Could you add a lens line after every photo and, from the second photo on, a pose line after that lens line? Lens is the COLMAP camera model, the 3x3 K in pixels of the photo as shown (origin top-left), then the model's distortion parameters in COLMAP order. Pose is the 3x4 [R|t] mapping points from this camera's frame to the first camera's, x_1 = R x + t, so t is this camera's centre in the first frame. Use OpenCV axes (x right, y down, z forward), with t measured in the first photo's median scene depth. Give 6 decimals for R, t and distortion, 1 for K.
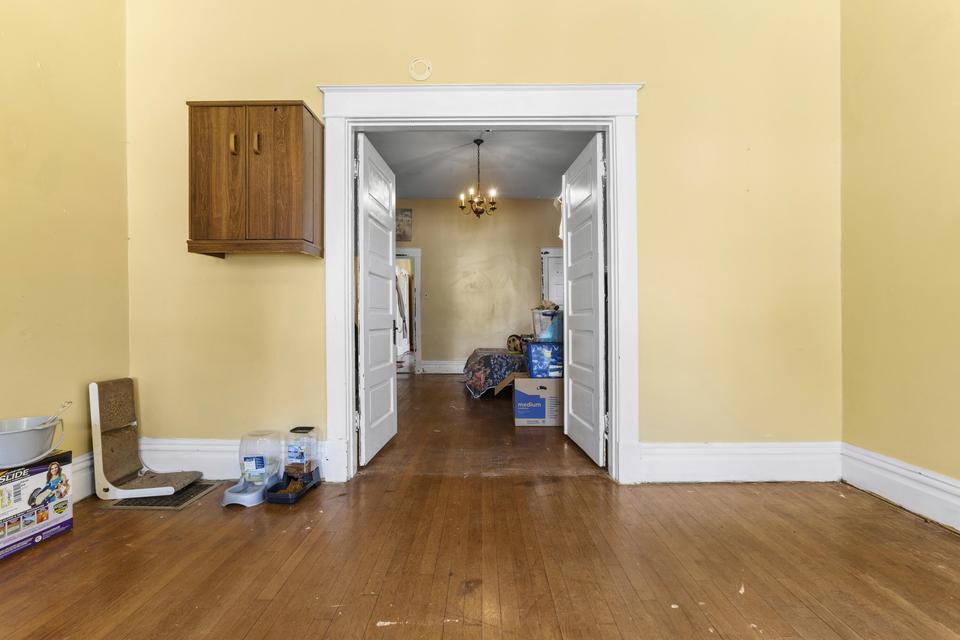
lens RADIAL K [[437.5, 0, 478.1], [0, 437.5, 321.7], [0, 0, 1]] dist [-0.004257, 0.000697]
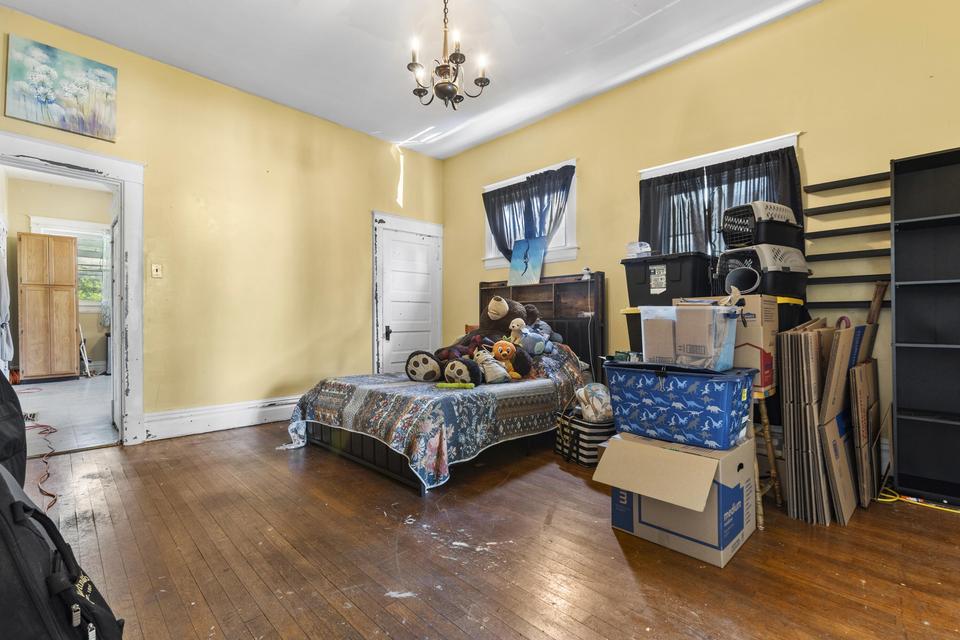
lens RADIAL K [[437.5, 0, 482.4], [0, 437.5, 320.5], [0, 0, 1]] dist [-0.004257, 0.000697]
pose [[0.704245, 0.011639, 0.709862, -0.203391], [-0.004277, 0.999917, -0.012151, -0.001859], [-0.709944, 0.005521, 0.704236, 0.438870]]
